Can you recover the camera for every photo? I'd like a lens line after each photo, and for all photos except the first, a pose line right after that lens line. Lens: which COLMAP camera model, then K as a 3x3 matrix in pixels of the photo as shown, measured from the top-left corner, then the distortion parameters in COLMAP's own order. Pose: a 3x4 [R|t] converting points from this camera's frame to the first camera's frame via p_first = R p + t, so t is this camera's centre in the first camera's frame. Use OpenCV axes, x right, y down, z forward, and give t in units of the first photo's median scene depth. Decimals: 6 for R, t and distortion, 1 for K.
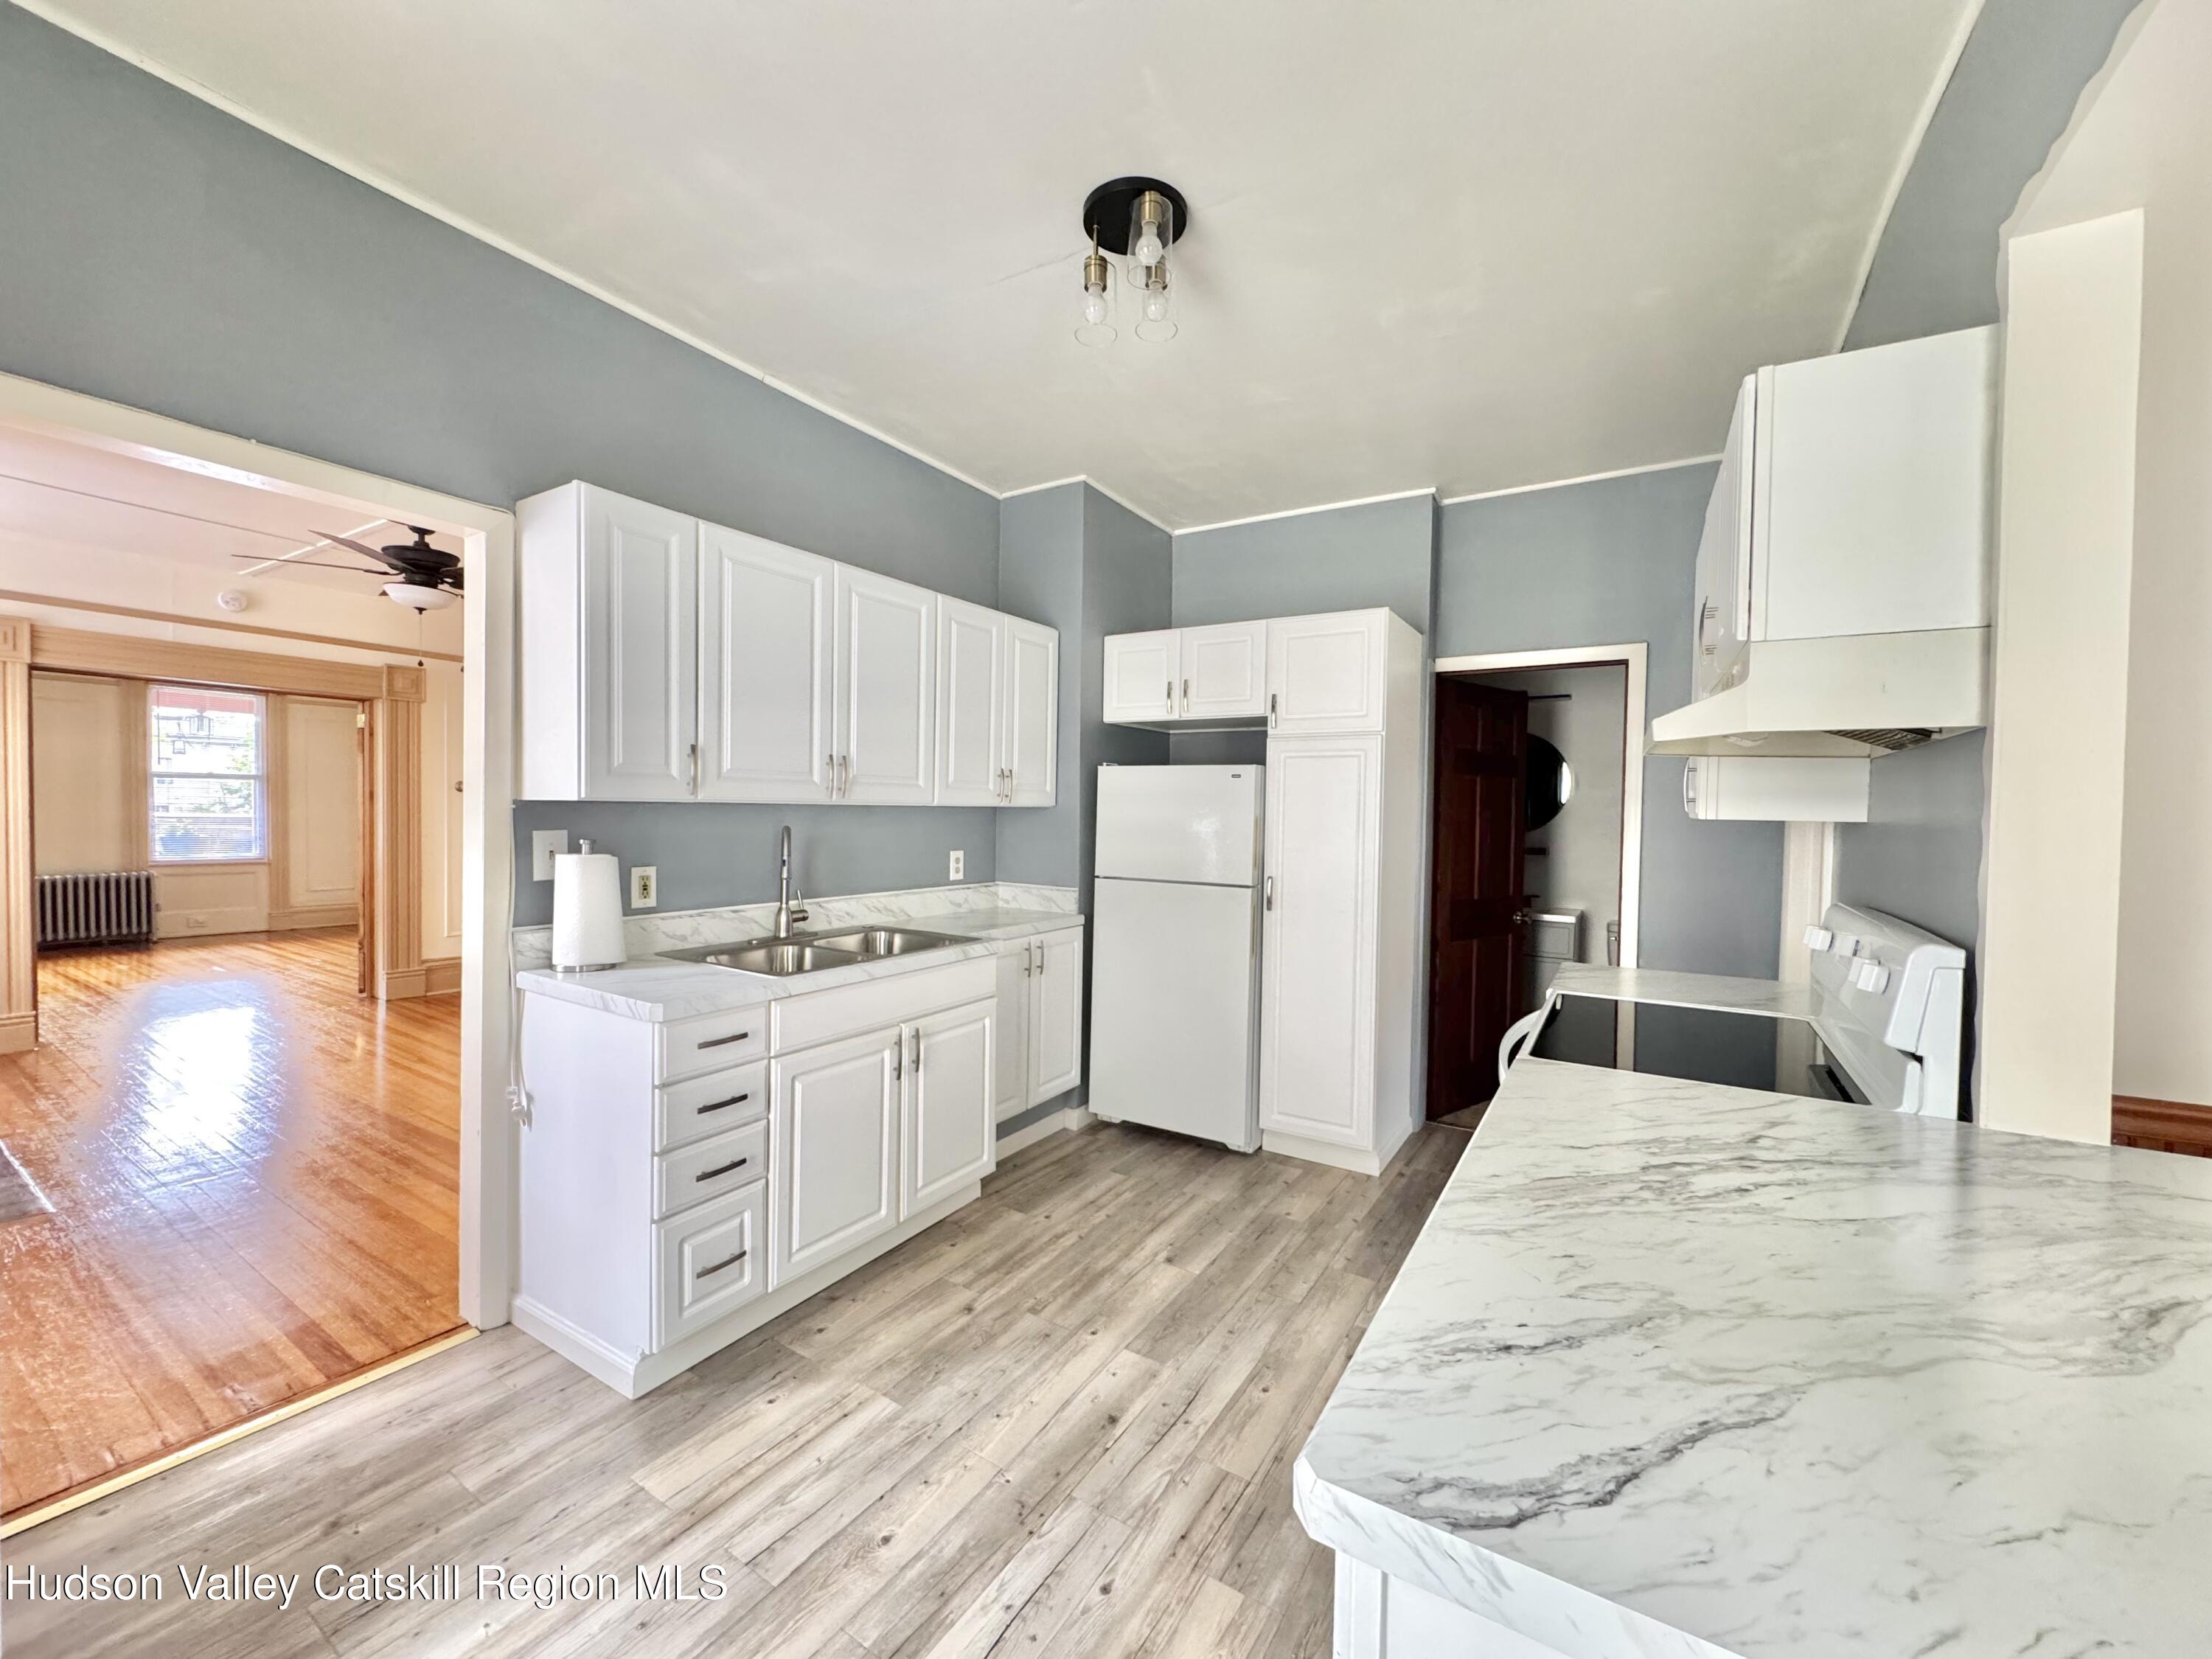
lens RADIAL K [[880.2, 0, 1109.1], [0, 880.2, 841.0], [0, 0, 1]] dist [-0.002938, 0.000361]
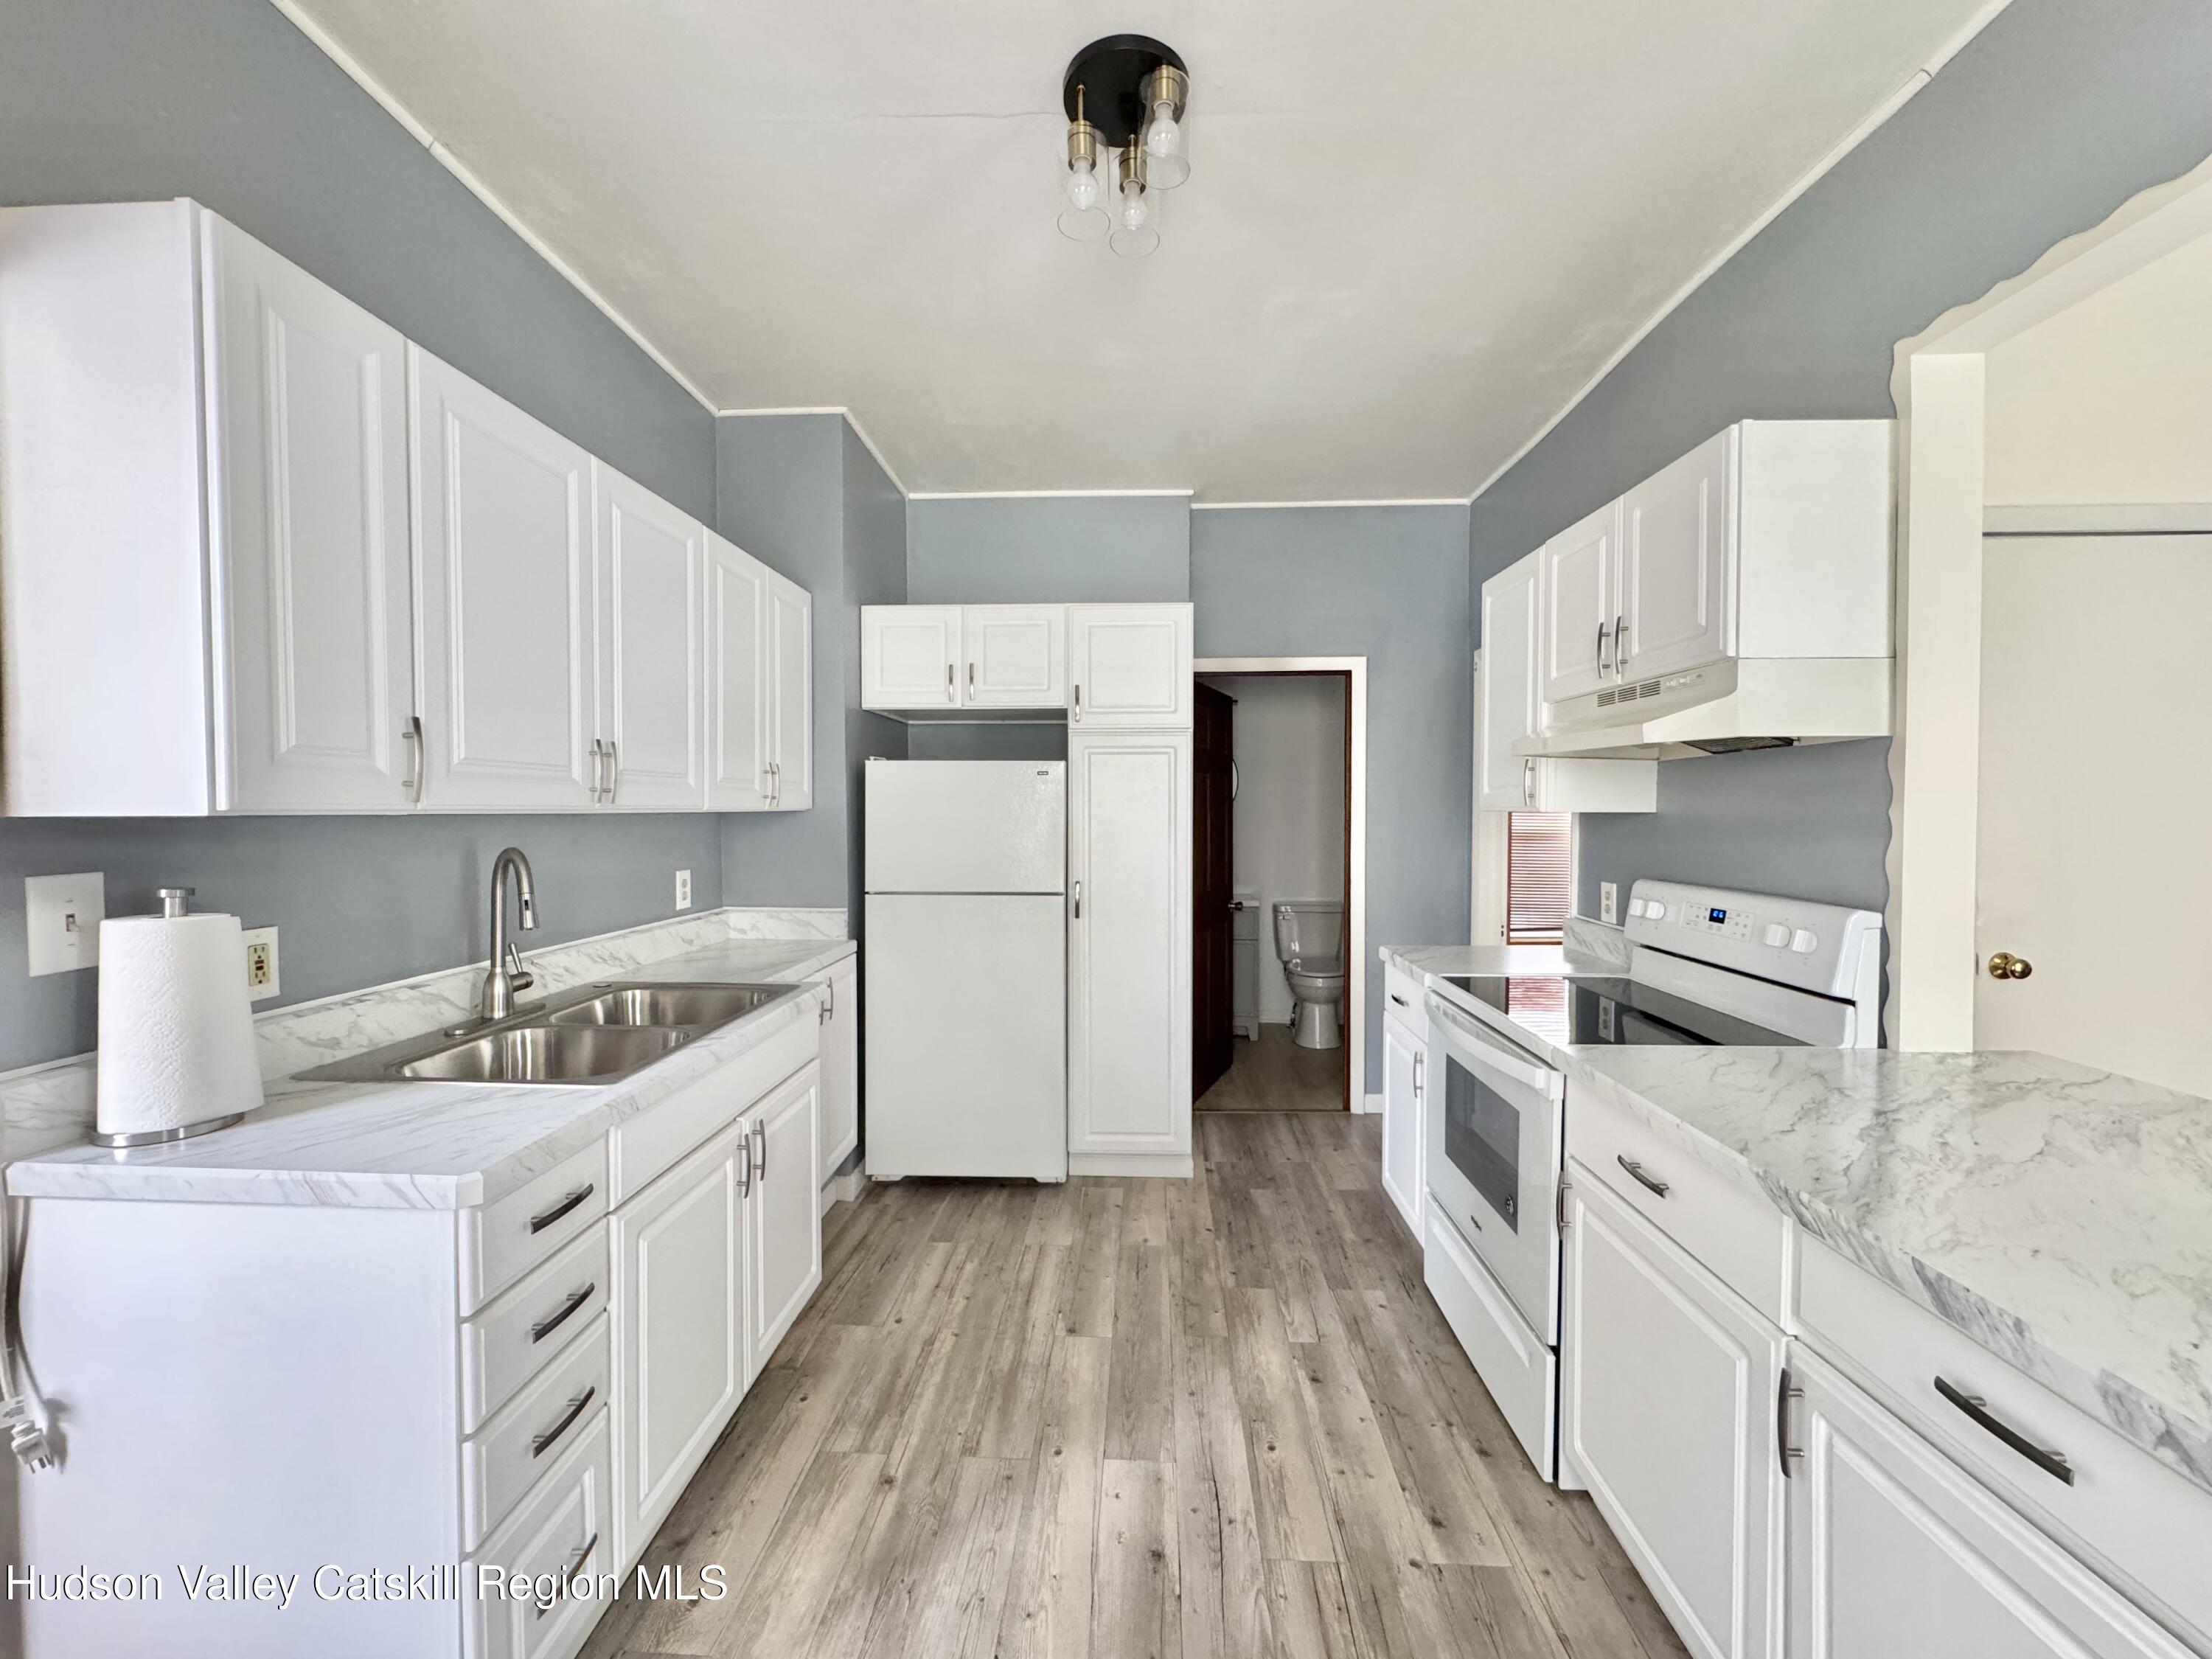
lens RADIAL K [[880.2, 0, 1108.5], [0, 880.2, 837.6], [0, 0, 1]] dist [-0.002938, 0.000361]
pose [[0.872513, -0.032972, 0.487478, -0.311569], [0.032938, 0.999420, 0.008645, -0.016154], [-0.487480, 0.008514, 0.873093, 0.224763]]
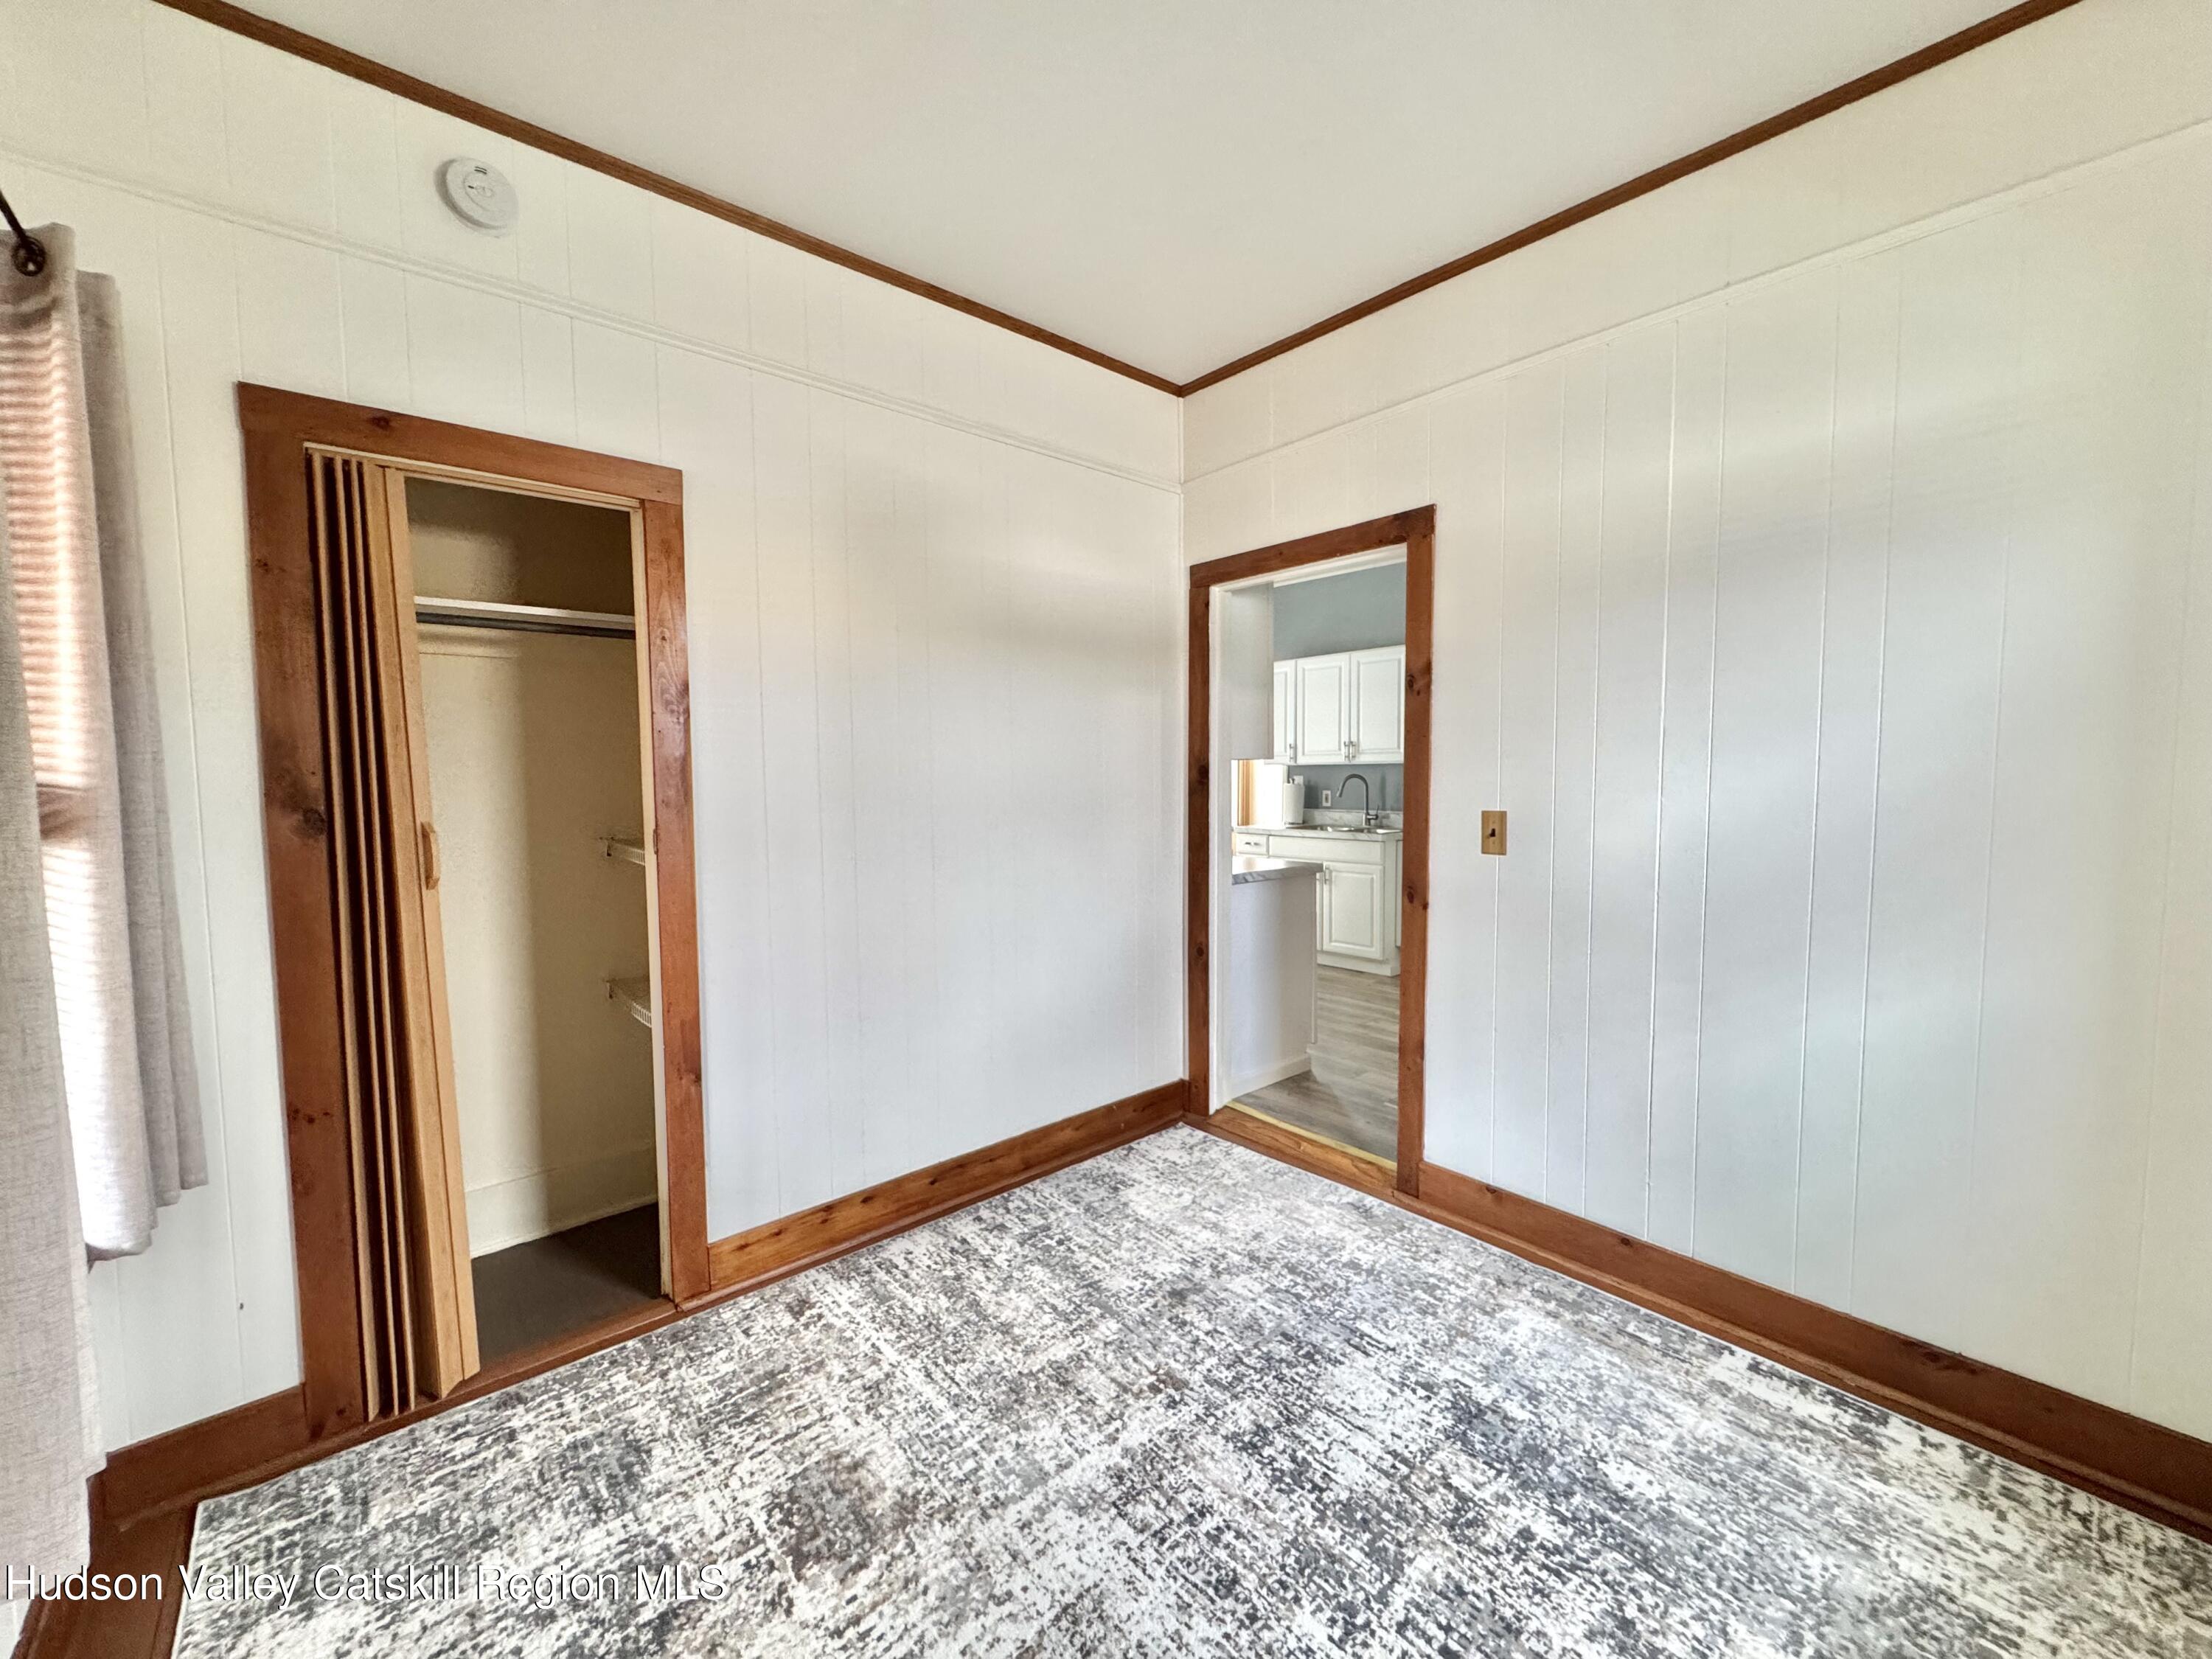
lens RADIAL K [[880.2, 0, 1109.9], [0, 880.2, 834.1], [0, 0, 1]] dist [-0.002938, 0.000361]
pose [[-0.301939, 0.051337, -0.951944, 2.028644], [-0.032865, 0.997395, 0.064212, 0.012579], [0.952761, 0.050674, -0.299465, 1.134222]]
